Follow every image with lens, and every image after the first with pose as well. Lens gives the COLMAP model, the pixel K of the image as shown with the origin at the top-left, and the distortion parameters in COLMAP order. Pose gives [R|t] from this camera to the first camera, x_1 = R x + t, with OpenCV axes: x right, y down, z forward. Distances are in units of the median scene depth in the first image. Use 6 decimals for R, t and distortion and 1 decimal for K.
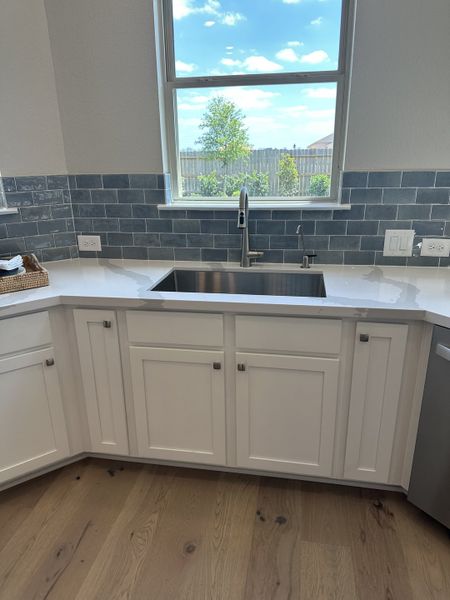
lens RADIAL K [[423.4, 0, 225.0], [0, 423.4, 300.0], [0, 0, 1]] dist [0.109447, -0.166139]
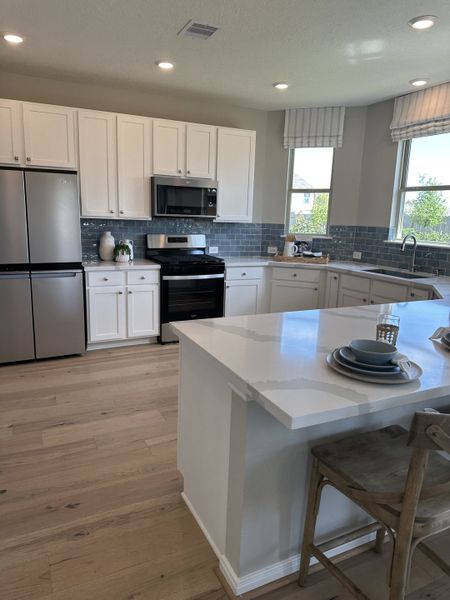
lens RADIAL K [[423.4, 0, 225.0], [0, 423.4, 300.0], [0, 0, 1]] dist [0.109447, -0.166139]
pose [[0.586295, 0.193768, -0.786582, 1.234197], [-0.299425, 0.954047, 0.011839, 0.309210], [0.752730, 0.228581, 0.617372, -0.977391]]
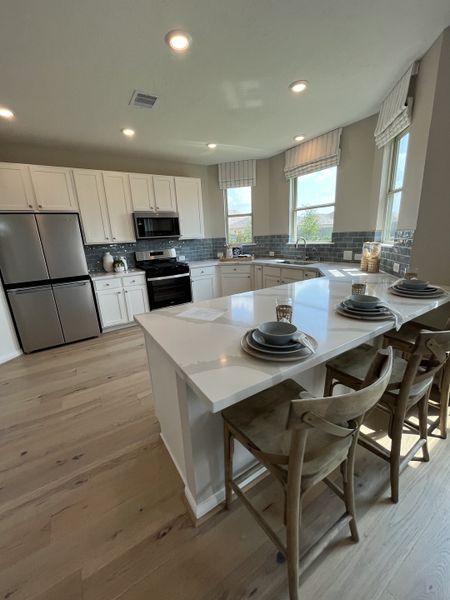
lens RADIAL K [[243.2, 0, 228.5], [0, 243.2, 300.6], [0, 0, 1]] dist [0.002914, -0.000085]
pose [[0.679091, 0.173244, -0.713317, 1.104458], [-0.201386, 0.978435, 0.045910, 0.267694], [0.705889, 0.112475, 0.699336, -0.753769]]
